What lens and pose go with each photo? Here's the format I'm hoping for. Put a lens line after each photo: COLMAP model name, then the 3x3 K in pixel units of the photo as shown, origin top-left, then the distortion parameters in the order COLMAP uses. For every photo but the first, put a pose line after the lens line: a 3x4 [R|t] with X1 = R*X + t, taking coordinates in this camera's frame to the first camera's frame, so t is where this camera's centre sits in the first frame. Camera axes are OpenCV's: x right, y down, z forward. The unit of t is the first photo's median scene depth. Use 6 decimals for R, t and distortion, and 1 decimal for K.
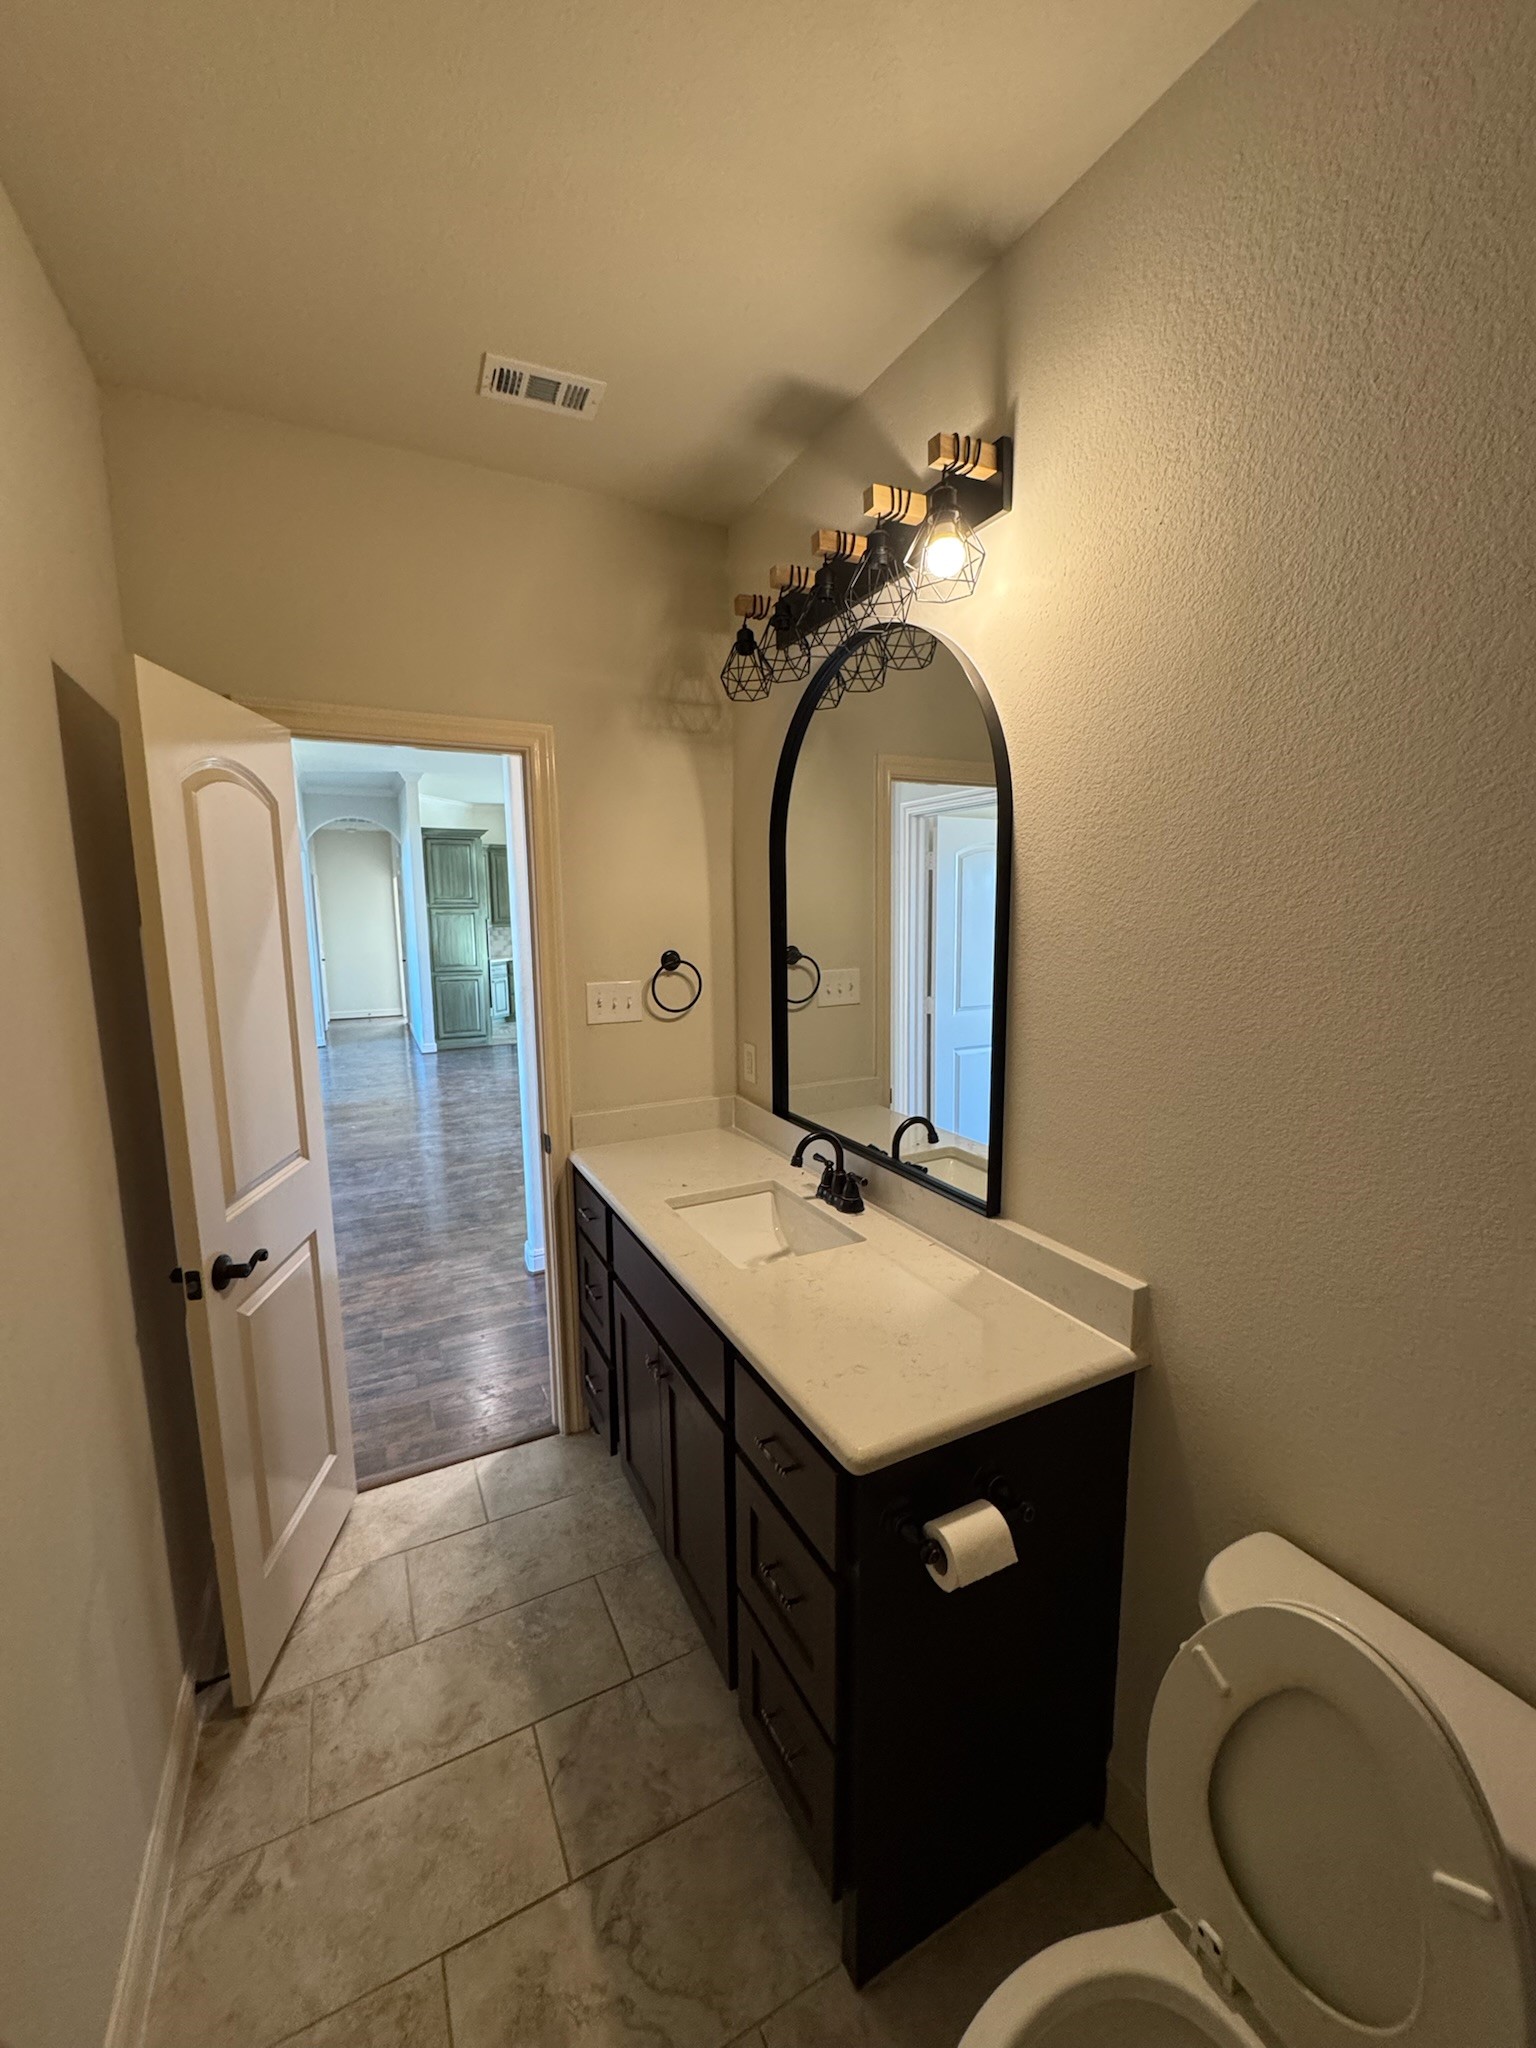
lens RADIAL K [[810.0, 0, 768.7], [0, 810.0, 1023.2], [0, 0, 1]] dist [-0.002101, -0.000252]
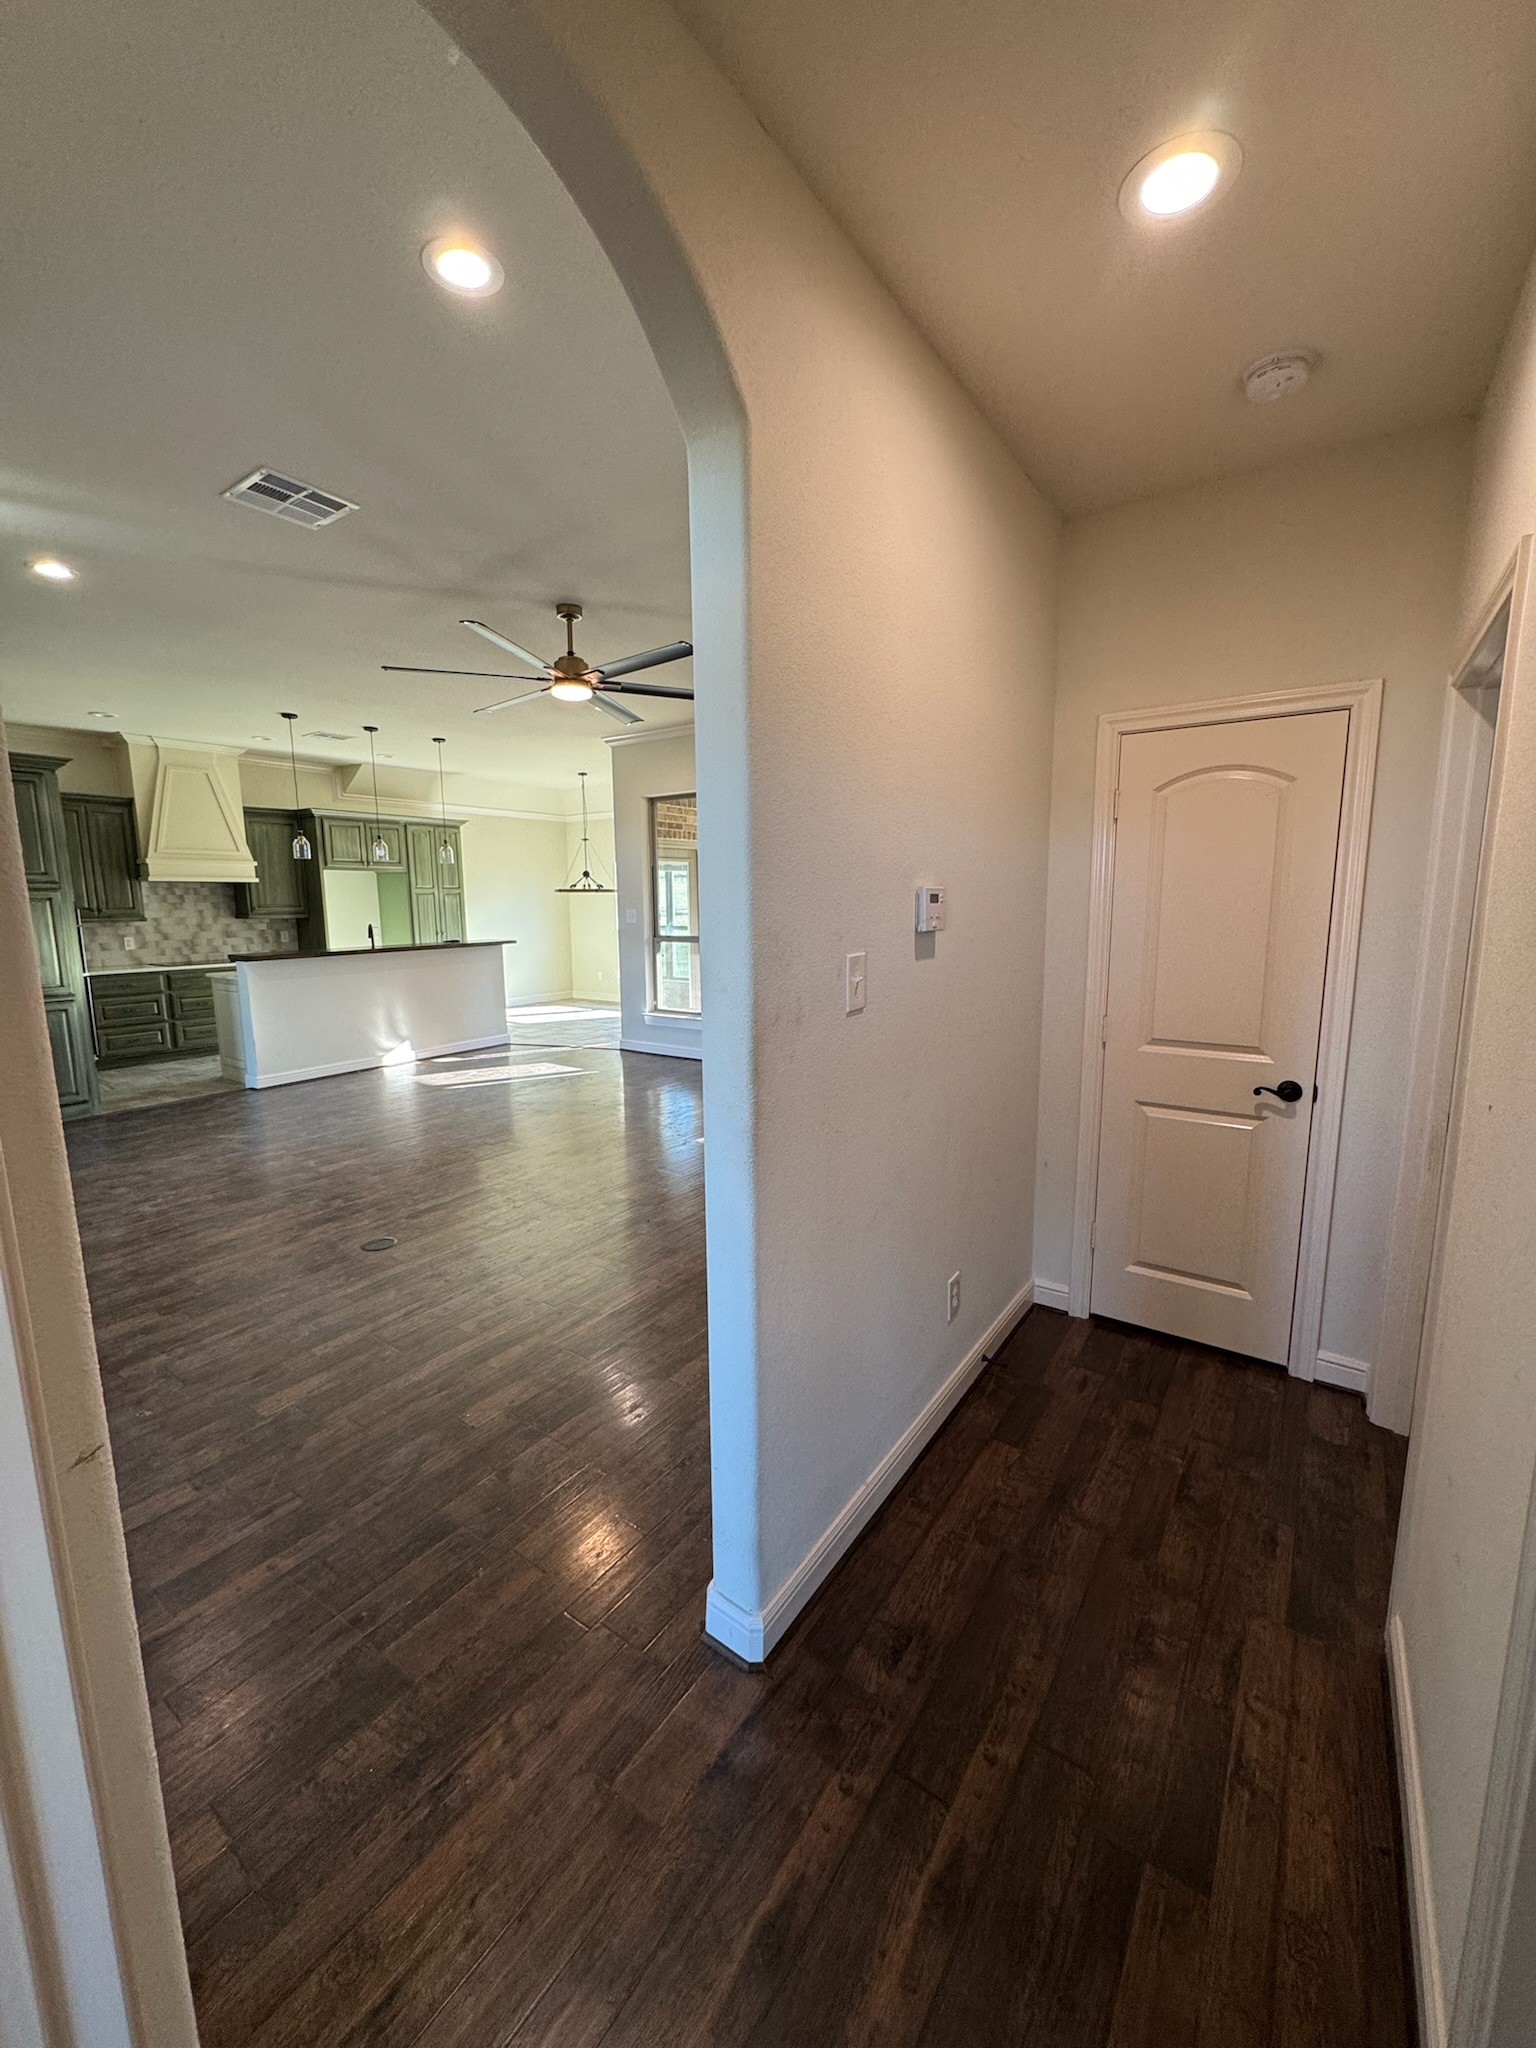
lens RADIAL K [[814.2, 0, 767.3], [0, 814.2, 1022.9], [0, 0, 1]] dist [-0.005817, 0.000232]
pose [[0.882279, -0.069492, 0.465568, -0.184182], [0.065896, 0.997537, 0.024020, -0.024717], [-0.466091, 0.009487, 0.884686, 0.230316]]
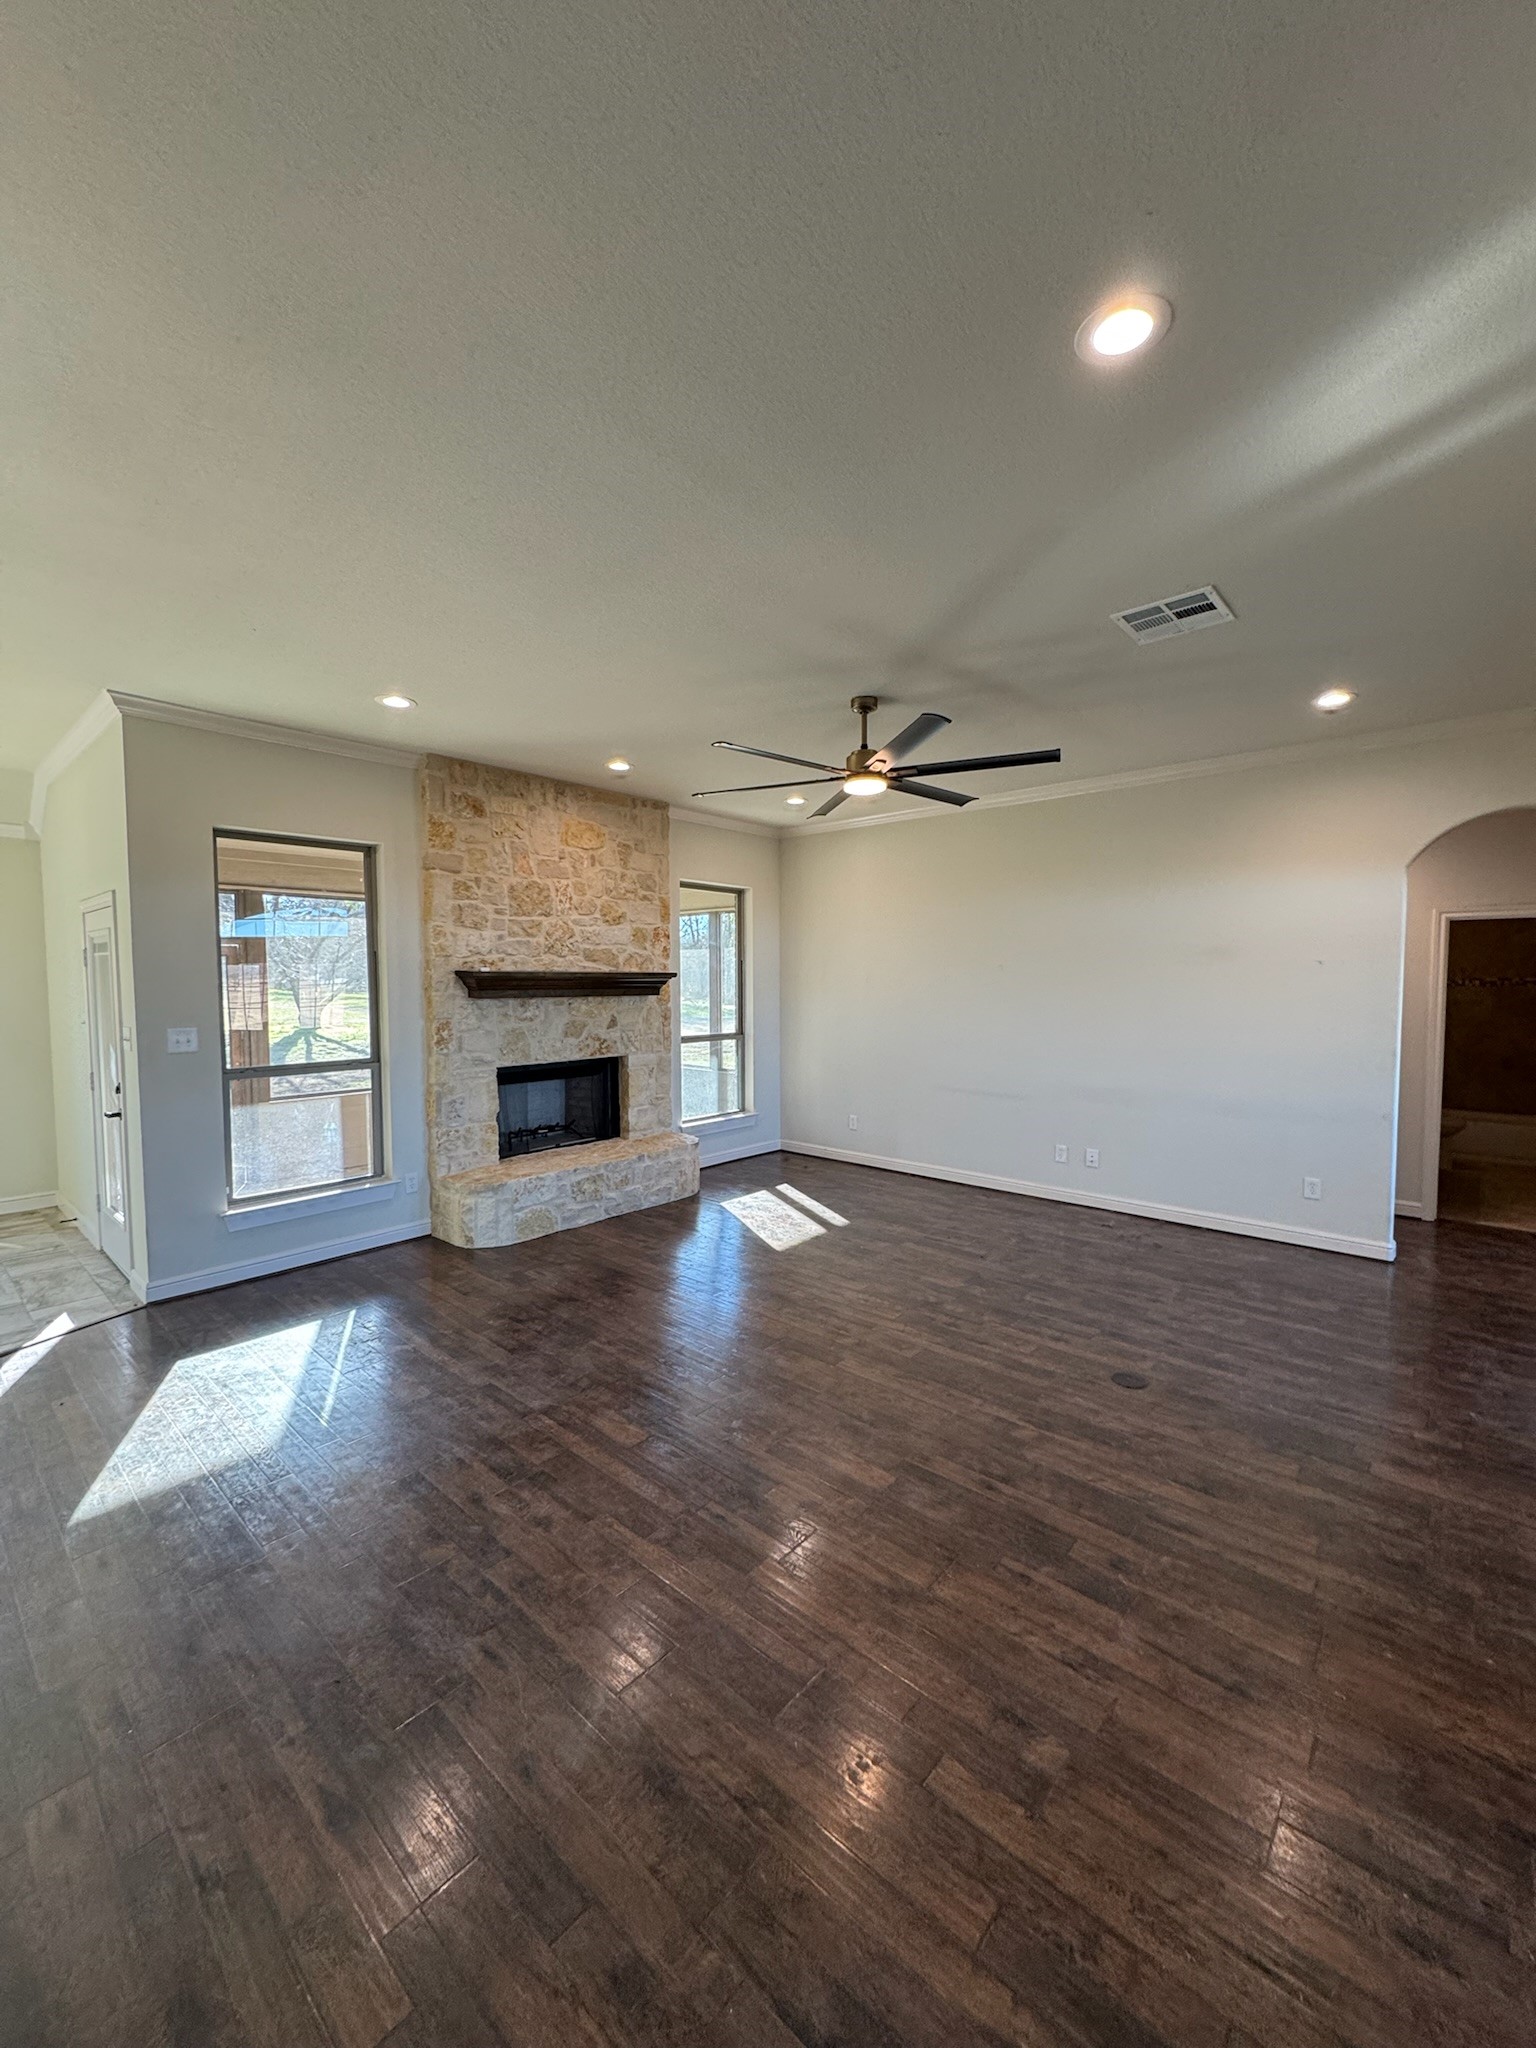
lens RADIAL K [[814.2, 0, 767.3], [0, 814.2, 1022.9], [0, 0, 1]] dist [-0.005817, 0.000232]
pose [[-0.362320, -0.042005, 0.931107, -0.448029], [0.137631, 0.985621, 0.098020, -0.135897], [-0.921836, 0.163664, -0.351329, 0.922361]]
